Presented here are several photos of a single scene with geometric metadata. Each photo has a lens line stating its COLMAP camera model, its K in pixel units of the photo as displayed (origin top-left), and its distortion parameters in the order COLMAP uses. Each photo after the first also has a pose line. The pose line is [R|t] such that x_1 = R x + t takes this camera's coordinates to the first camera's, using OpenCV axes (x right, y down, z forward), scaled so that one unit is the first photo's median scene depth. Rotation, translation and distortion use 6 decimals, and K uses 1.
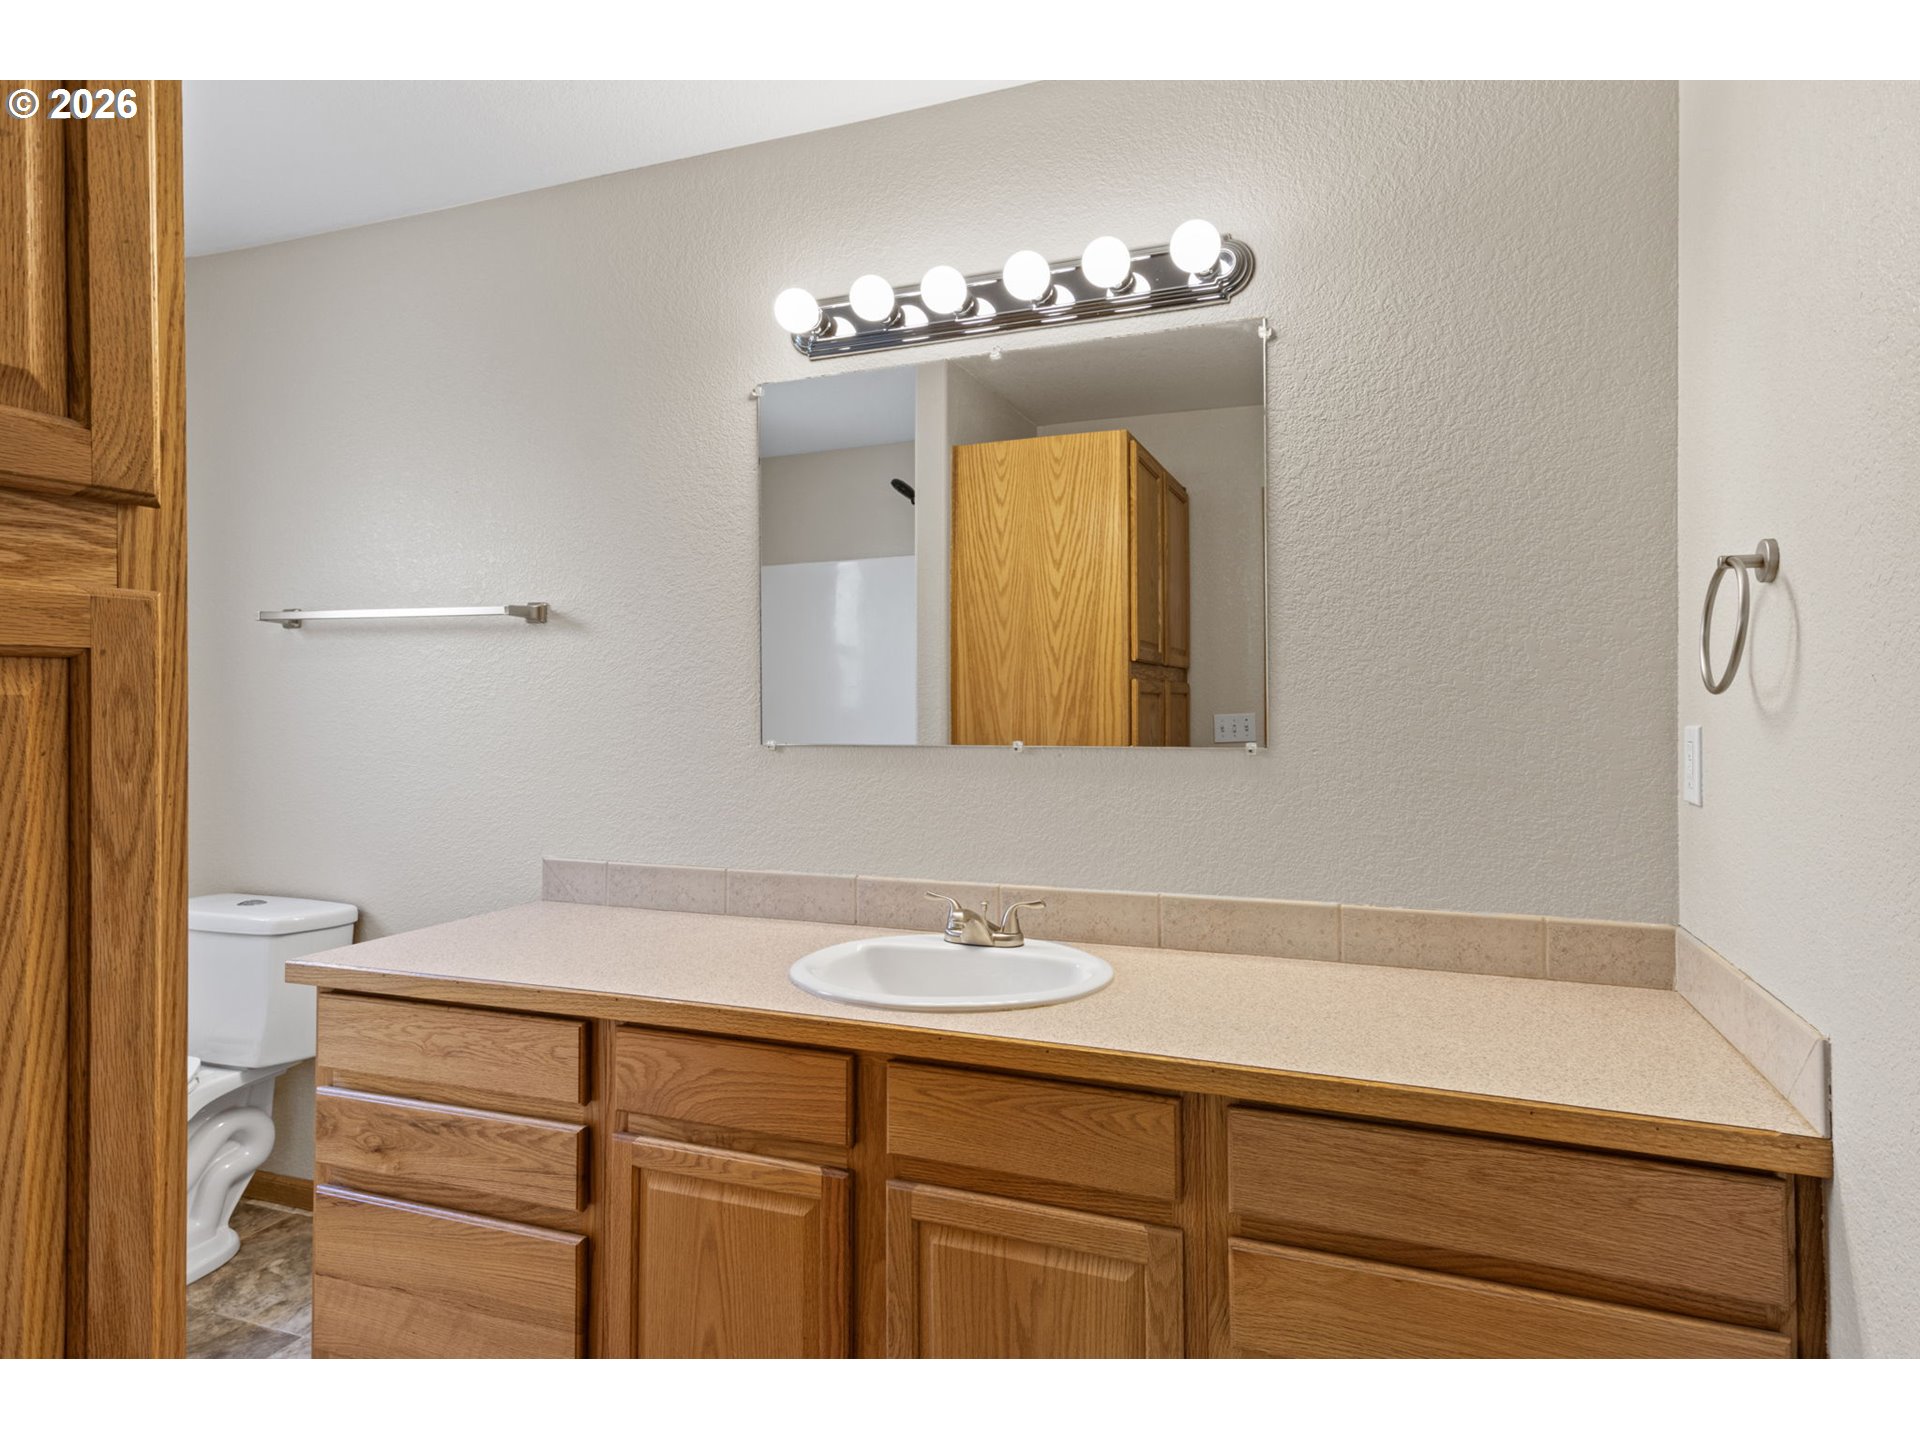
lens RADIAL K [[991.9, 0, 962.9], [0, 991.9, 705.4], [0, 0, 1]] dist [0.001190, -0.000741]
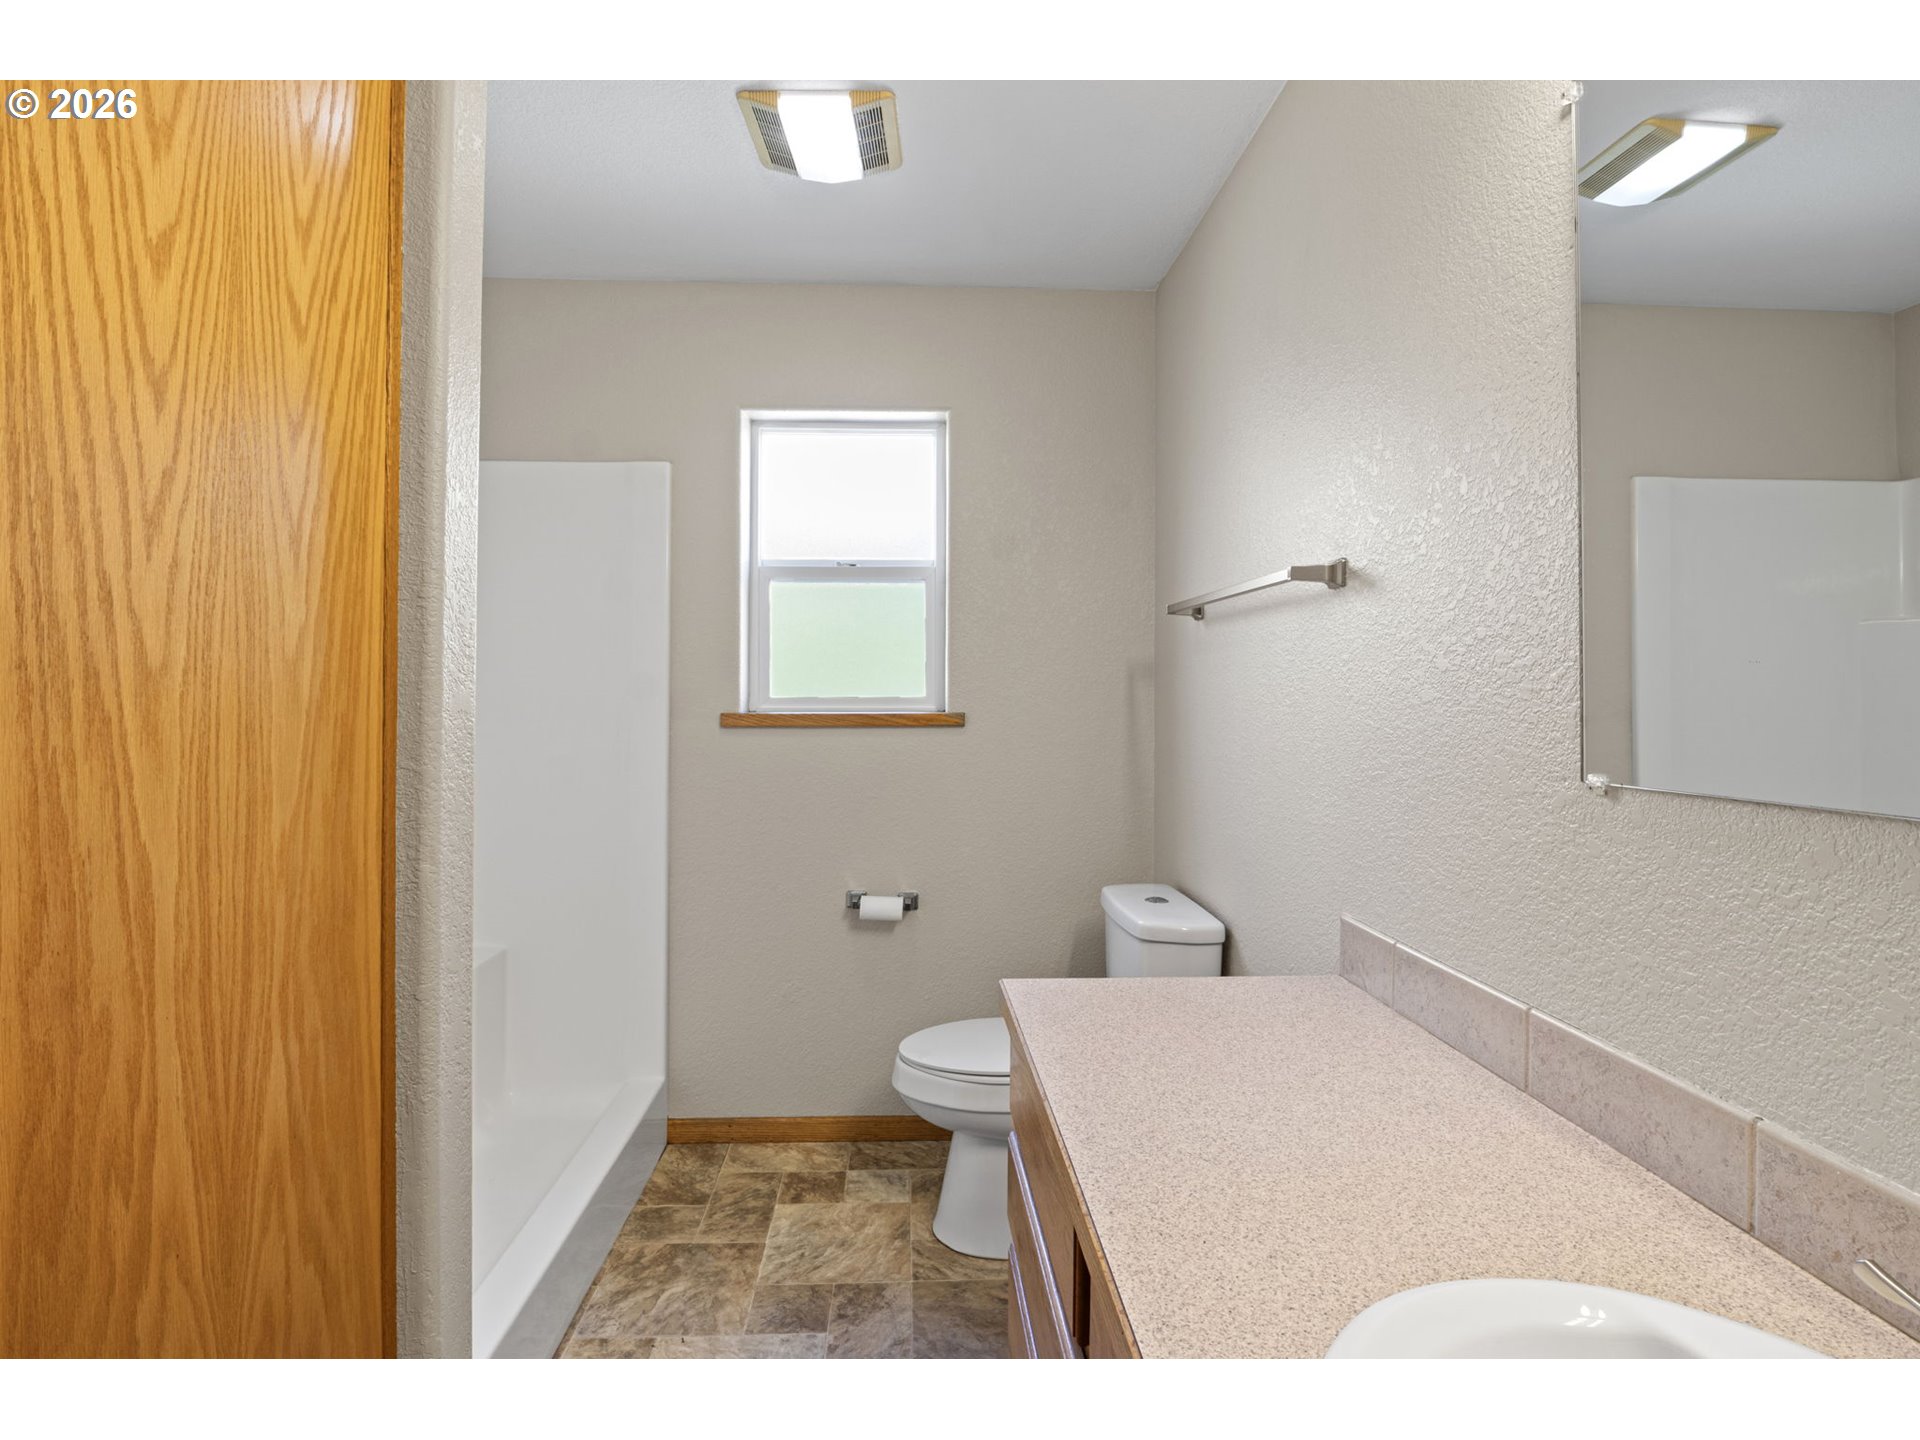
lens RADIAL K [[991.9, 0, 962.9], [0, 991.9, 705.4], [0, 0, 1]] dist [0.001190, -0.000741]
pose [[0.345431, 0.008960, -0.938401, 0.165717], [-0.003256, 0.999960, 0.008350, -0.002968], [0.938439, 0.000171, 0.345446, 0.544713]]
